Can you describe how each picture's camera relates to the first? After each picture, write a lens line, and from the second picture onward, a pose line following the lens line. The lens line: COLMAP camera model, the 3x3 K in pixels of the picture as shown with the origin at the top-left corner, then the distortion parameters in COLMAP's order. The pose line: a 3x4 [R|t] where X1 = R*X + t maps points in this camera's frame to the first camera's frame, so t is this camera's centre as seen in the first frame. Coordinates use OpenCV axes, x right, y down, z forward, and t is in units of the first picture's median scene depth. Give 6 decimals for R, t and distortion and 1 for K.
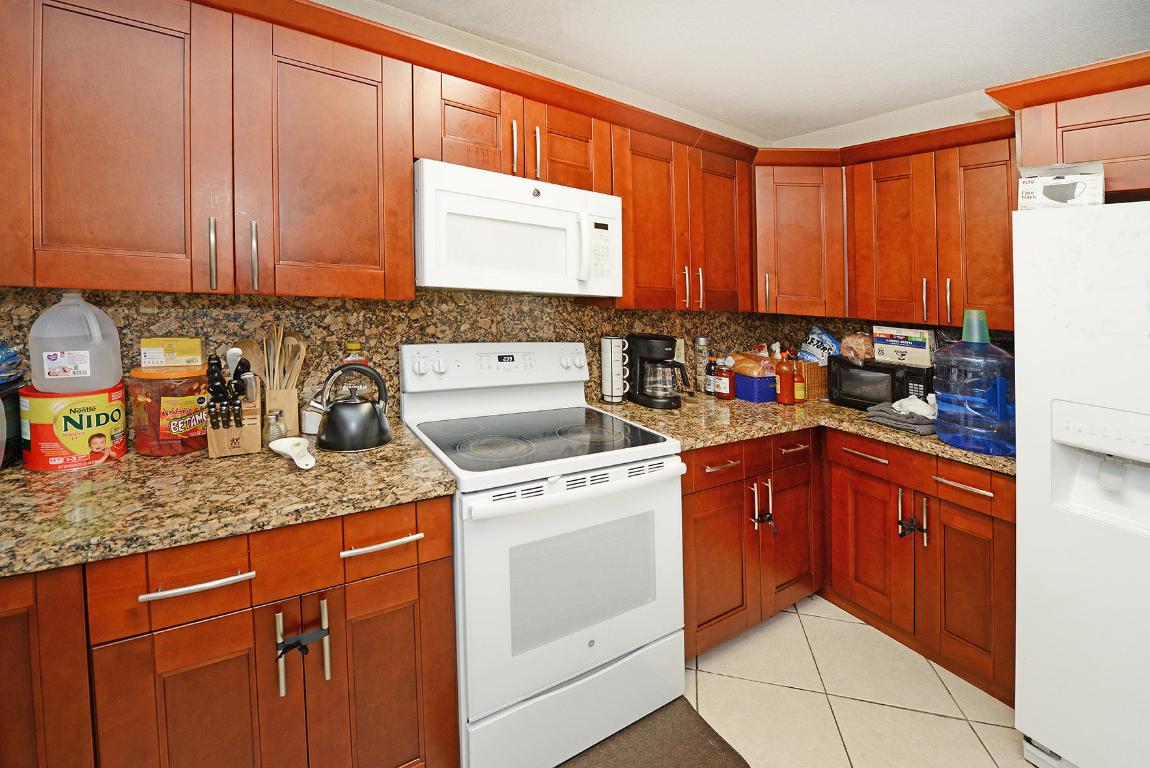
lens RADIAL K [[489.7, 0, 621.0], [0, 489.7, 365.8], [0, 0, 1]] dist [-0.018941, -0.001111]
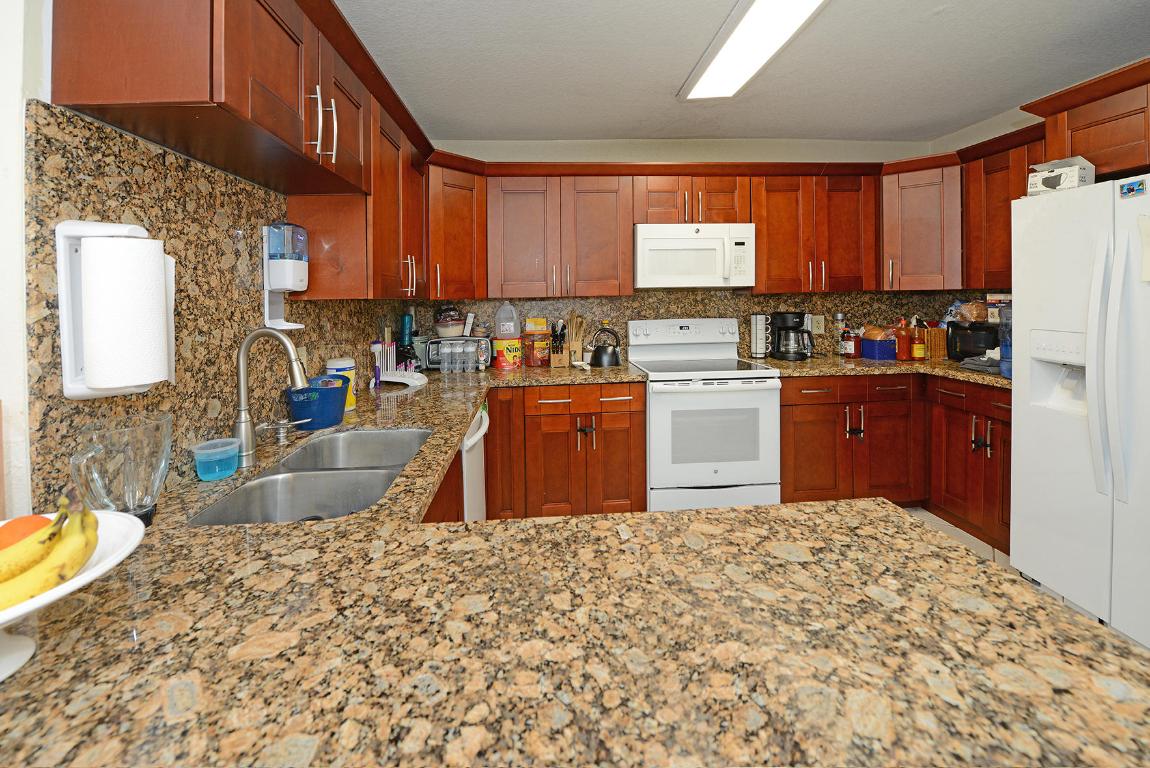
lens RADIAL K [[489.7, 0, 574.8], [0, 489.7, 381.1], [0, 0, 1]] dist [-0.018941, -0.001111]
pose [[0.845697, 0.016627, -0.533404, 0.371298], [-0.010777, 0.999843, 0.014081, 0.158121], [0.533554, -0.006160, 0.845743, -0.681006]]
